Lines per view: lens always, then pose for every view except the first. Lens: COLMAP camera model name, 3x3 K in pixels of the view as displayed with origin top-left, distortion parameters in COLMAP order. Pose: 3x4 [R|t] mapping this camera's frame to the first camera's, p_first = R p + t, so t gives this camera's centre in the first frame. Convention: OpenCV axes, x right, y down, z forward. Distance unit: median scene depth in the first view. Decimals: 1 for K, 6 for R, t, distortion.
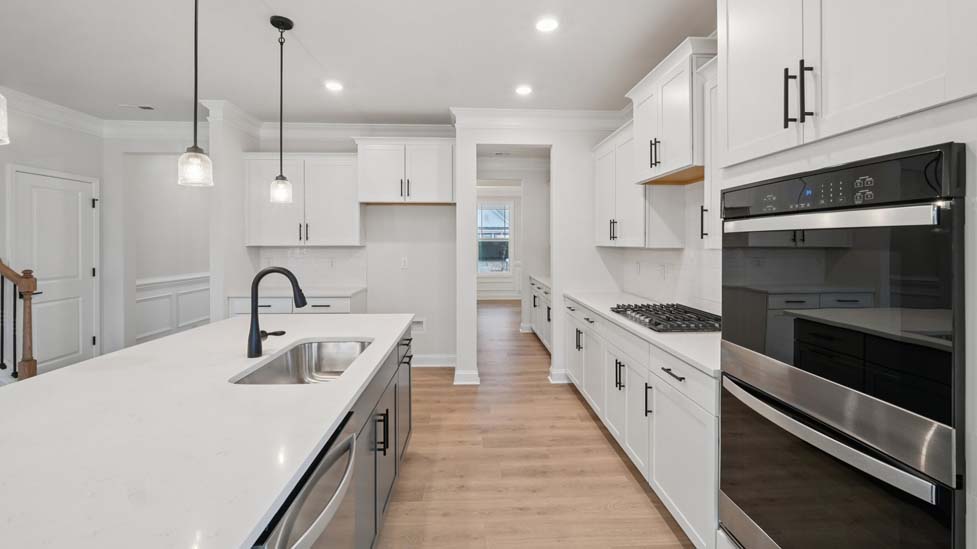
lens RADIAL K [[409.6, 0, 491.6], [0, 409.6, 239.6], [0, 0, 1]] dist [-0.000699, 0.000026]
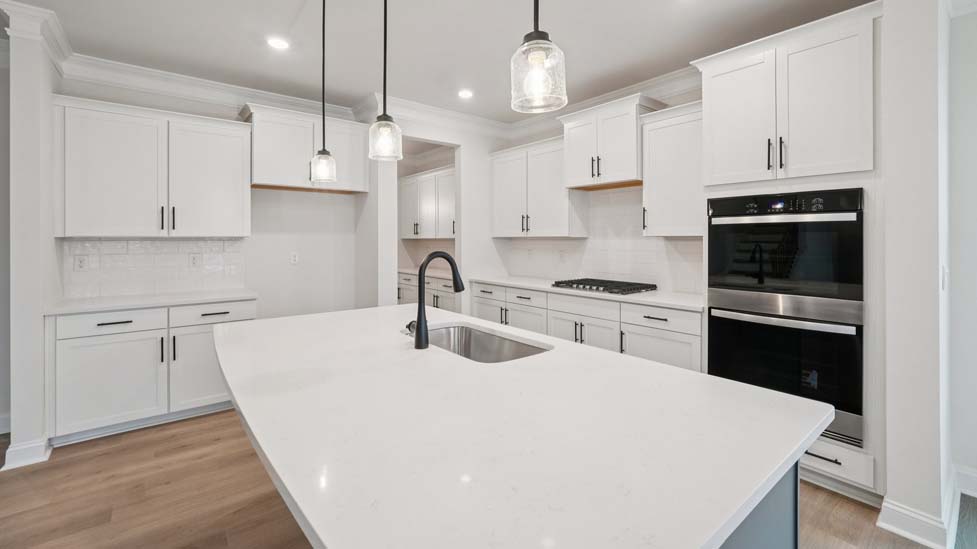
lens RADIAL K [[409.7, 0, 490.2], [0, 409.7, 235.1], [0, 0, 1]] dist [-0.002358, -0.000298]
pose [[0.807612, 0.004313, 0.589699, -0.806897], [-0.003215, 0.999991, -0.002910, 0.024162], [-0.589706, 0.000454, 0.807618, 0.120176]]
